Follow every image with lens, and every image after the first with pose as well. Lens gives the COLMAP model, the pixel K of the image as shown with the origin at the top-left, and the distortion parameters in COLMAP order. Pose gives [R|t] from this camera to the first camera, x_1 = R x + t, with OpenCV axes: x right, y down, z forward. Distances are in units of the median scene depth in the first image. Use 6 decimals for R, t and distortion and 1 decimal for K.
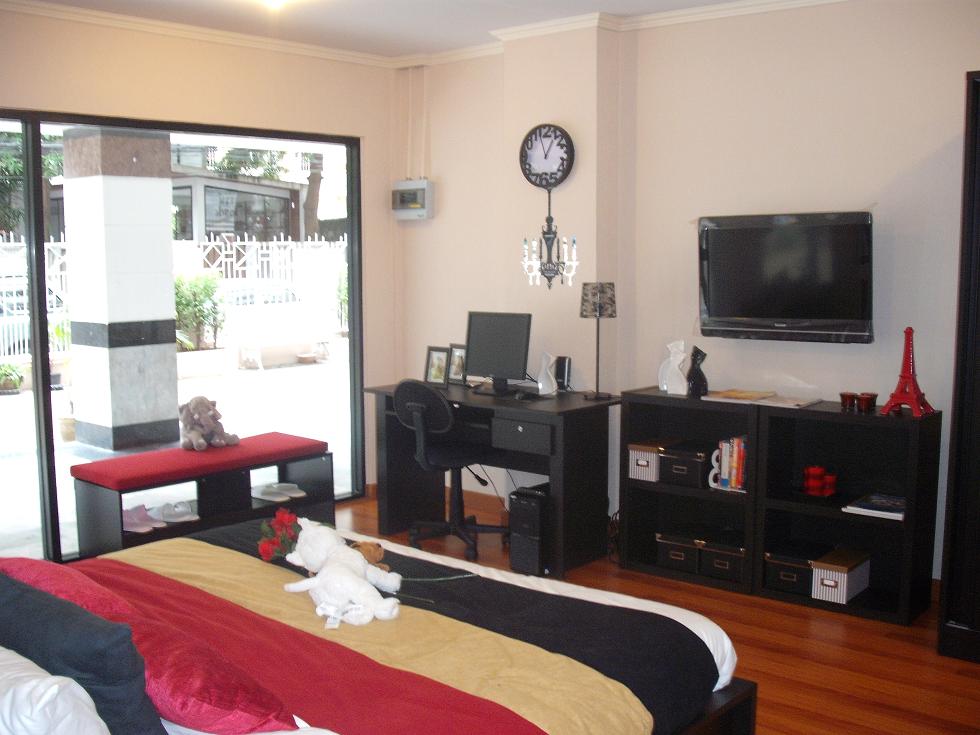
lens RADIAL K [[1065.5, 0, 503.9], [0, 1065.5, 373.6], [0, 0, 1]] dist [-0.183598, 0.181088]
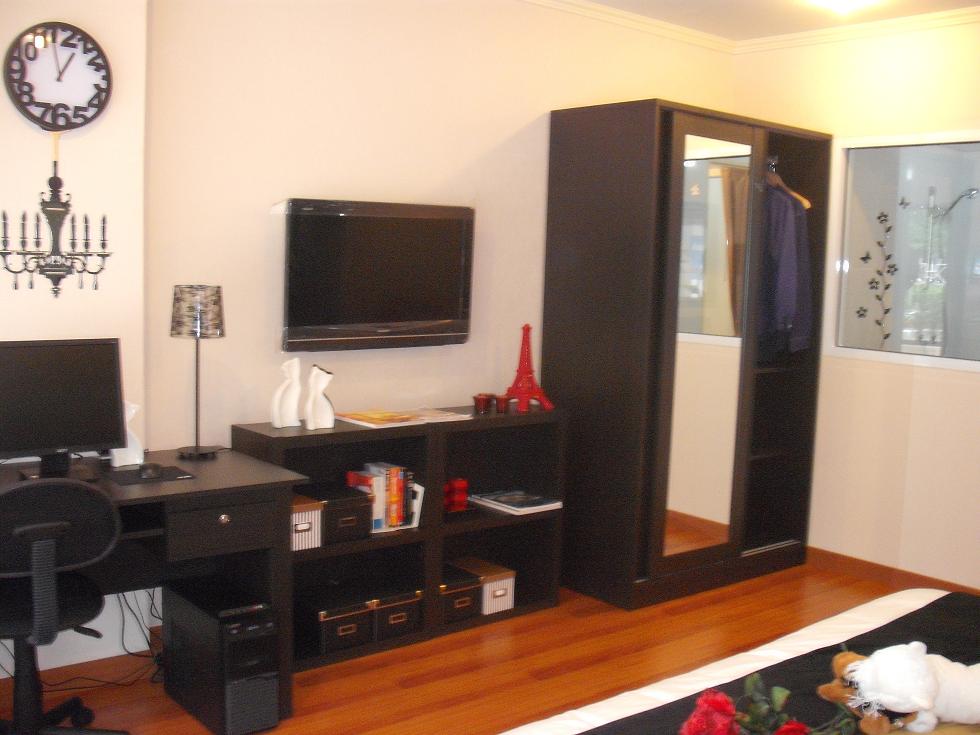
lens RADIAL K [[1065.5, 0, 503.9], [0, 1065.5, 373.6], [0, 0, 1]] dist [-0.183598, 0.181088]
pose [[0.167296, -0.095844, 0.981237, -0.519010], [0.076560, 0.993521, 0.083991, -0.068394], [-0.982930, 0.061072, 0.173549, 0.671082]]
